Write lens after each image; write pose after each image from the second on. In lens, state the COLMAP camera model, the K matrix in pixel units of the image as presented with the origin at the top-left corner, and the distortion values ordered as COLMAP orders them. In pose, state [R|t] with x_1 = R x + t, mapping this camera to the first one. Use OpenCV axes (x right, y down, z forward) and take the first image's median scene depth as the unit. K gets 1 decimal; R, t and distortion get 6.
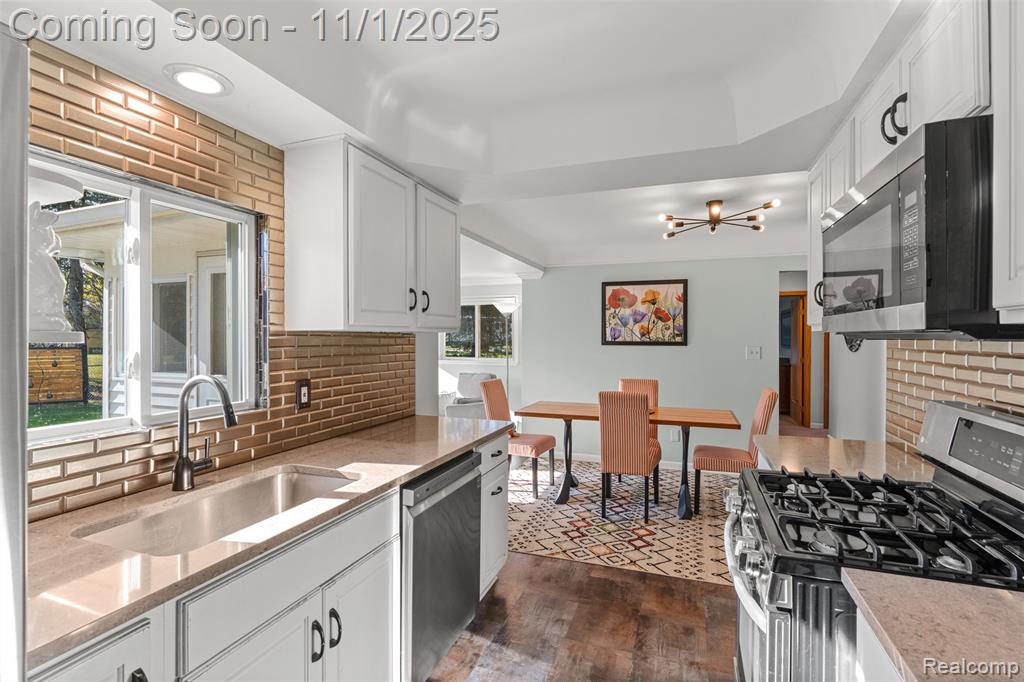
lens RADIAL K [[479.4, 0, 514.9], [0, 479.4, 336.4], [0, 0, 1]] dist [-0.003761, -0.000062]
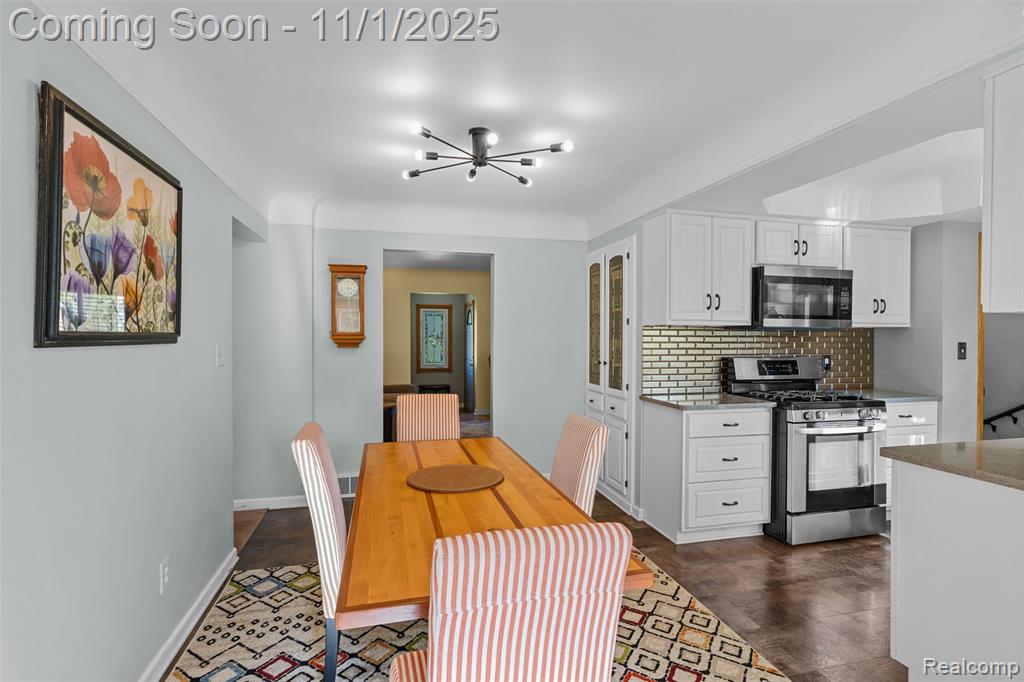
lens RADIAL K [[513.5, 0, 512.0], [0, 513.5, 341.0], [0, 0, 1]] dist [0.000018, -0.000025]
pose [[-0.563834, -0.009124, 0.825838, -0.262154], [-0.003480, 0.999956, 0.008671, 0.018219], [-0.825881, 0.002016, -0.563841, 1.559592]]
